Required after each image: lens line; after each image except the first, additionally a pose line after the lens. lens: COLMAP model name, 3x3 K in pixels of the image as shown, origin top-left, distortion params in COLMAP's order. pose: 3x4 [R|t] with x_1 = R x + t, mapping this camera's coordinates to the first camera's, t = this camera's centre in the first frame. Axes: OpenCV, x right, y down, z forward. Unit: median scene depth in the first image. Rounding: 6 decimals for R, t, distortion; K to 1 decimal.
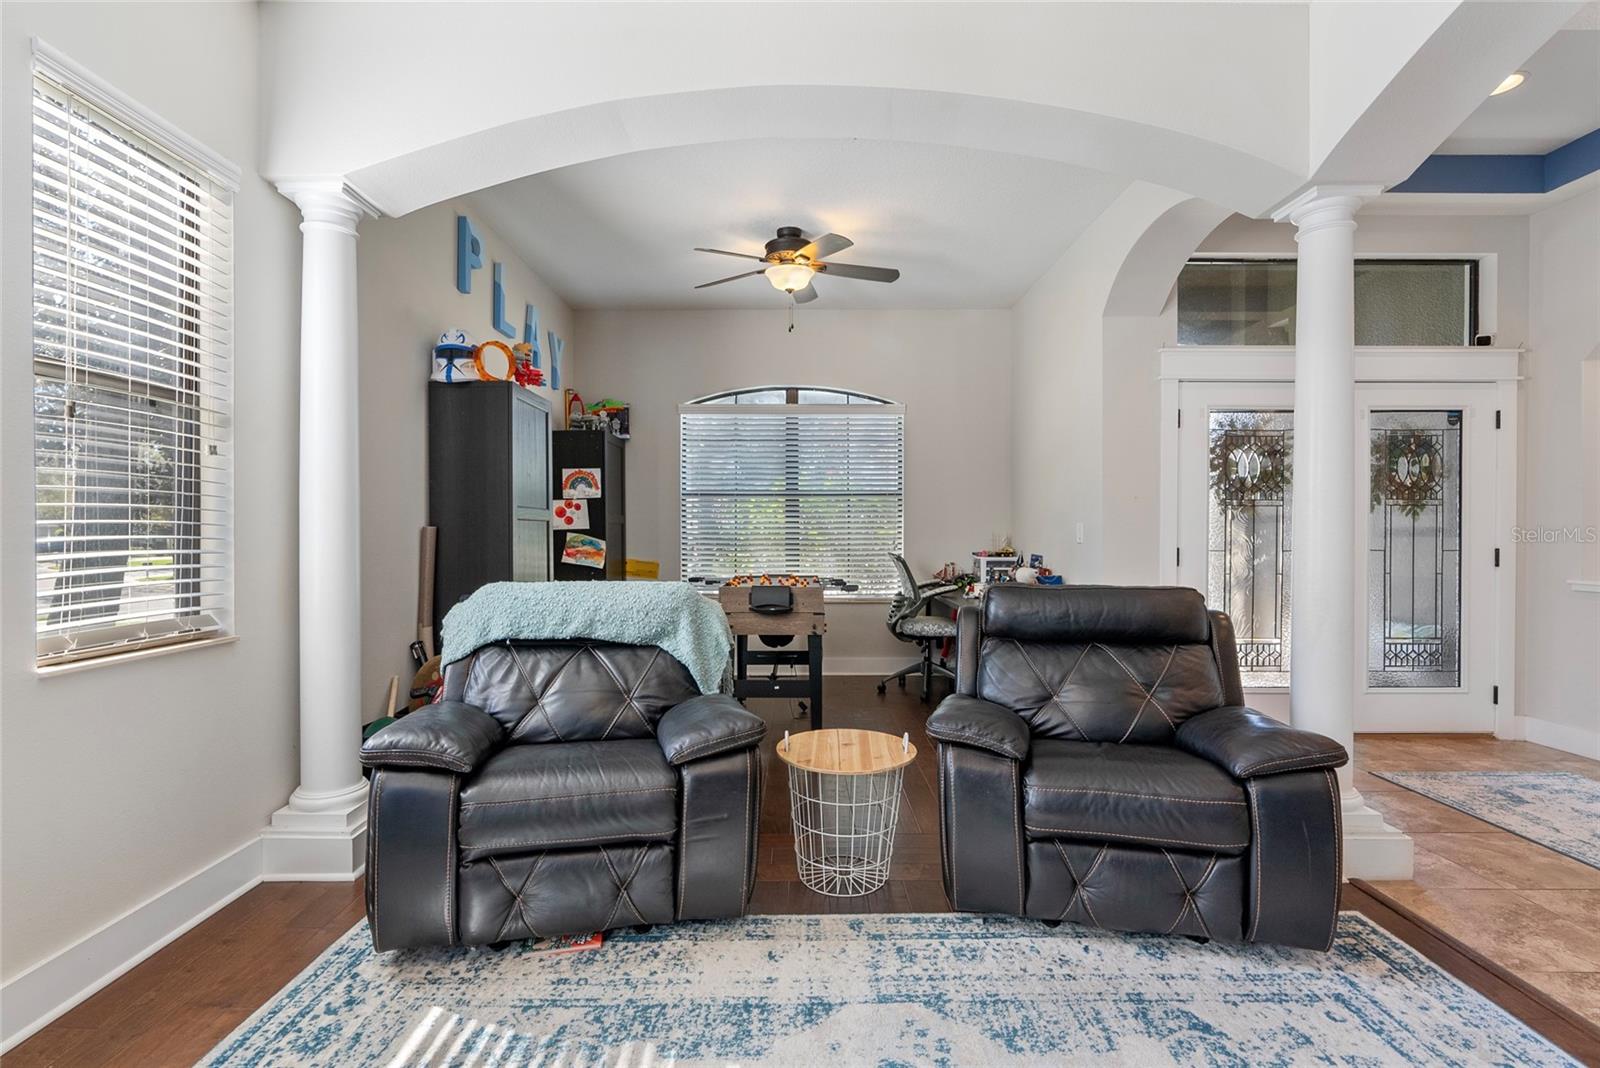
lens RADIAL K [[725.9, 0, 798.3], [0, 725.9, 535.9], [0, 0, 1]] dist [-0.008845, 0.000247]
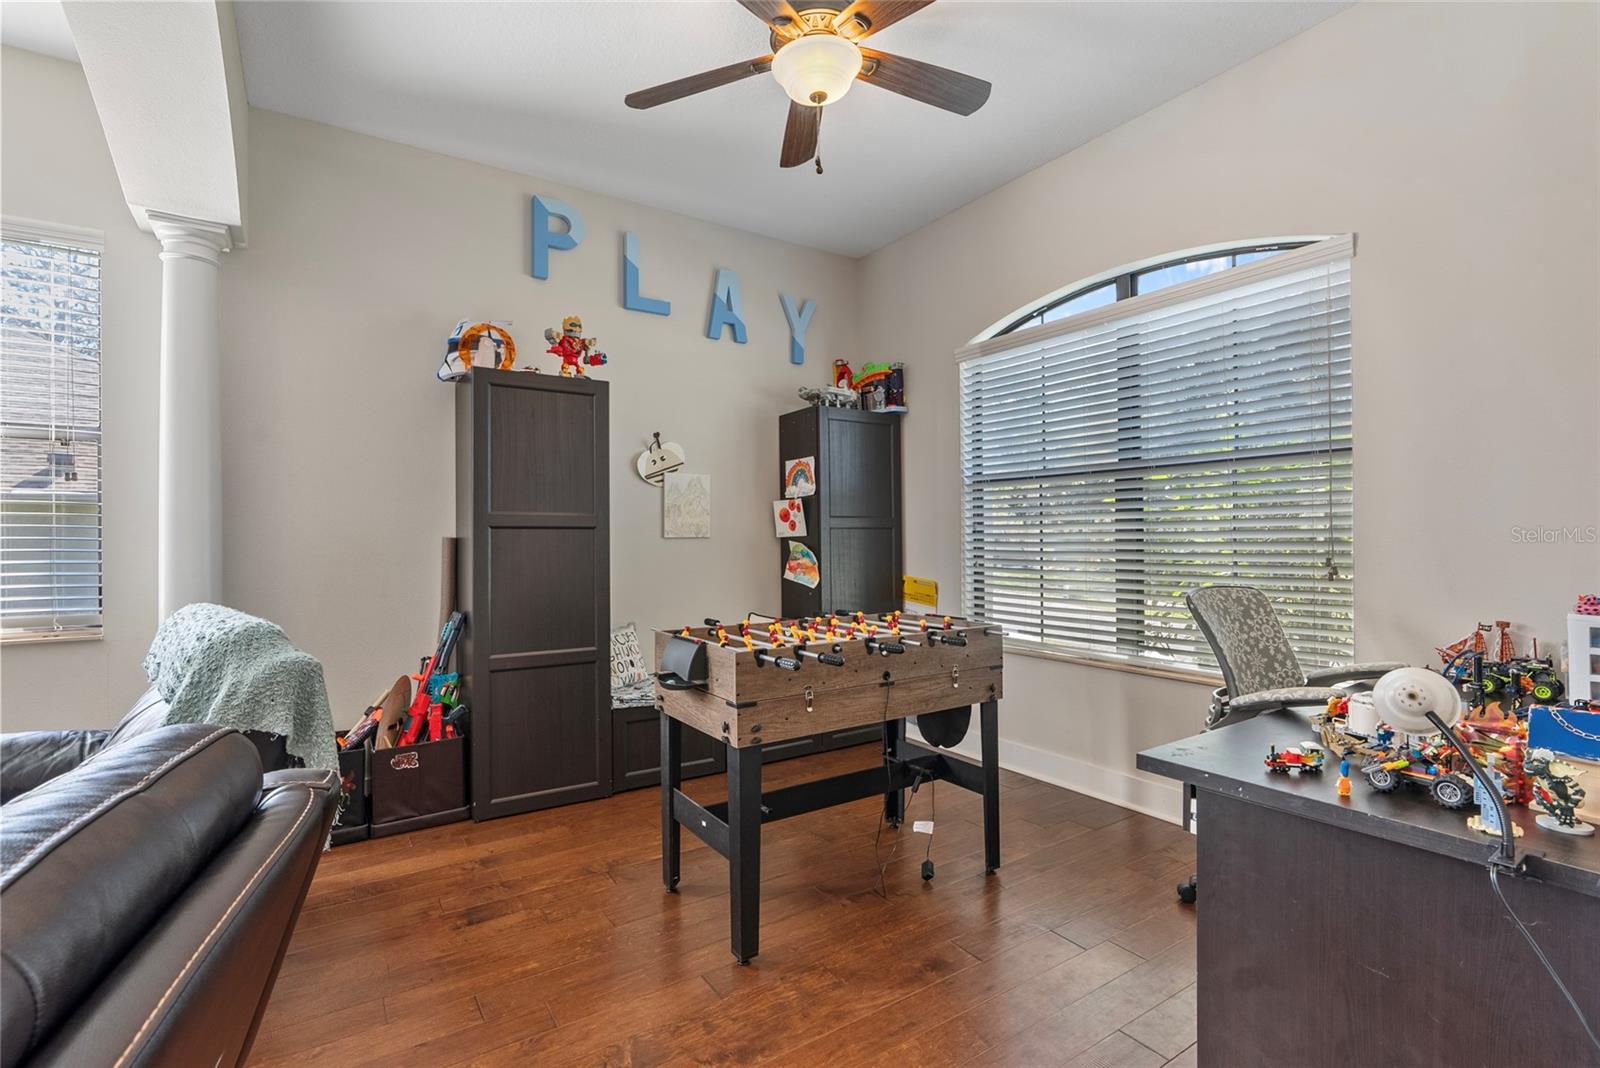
lens RADIAL K [[725.9, 0, 807.5], [0, 725.9, 530.2], [0, 0, 1]] dist [-0.008845, 0.000247]
pose [[0.574748, -0.015676, -0.818180, 0.341906], [0.004623, 0.999863, -0.015909, -0.003402], [0.818317, 0.005362, 0.574741, 0.558518]]
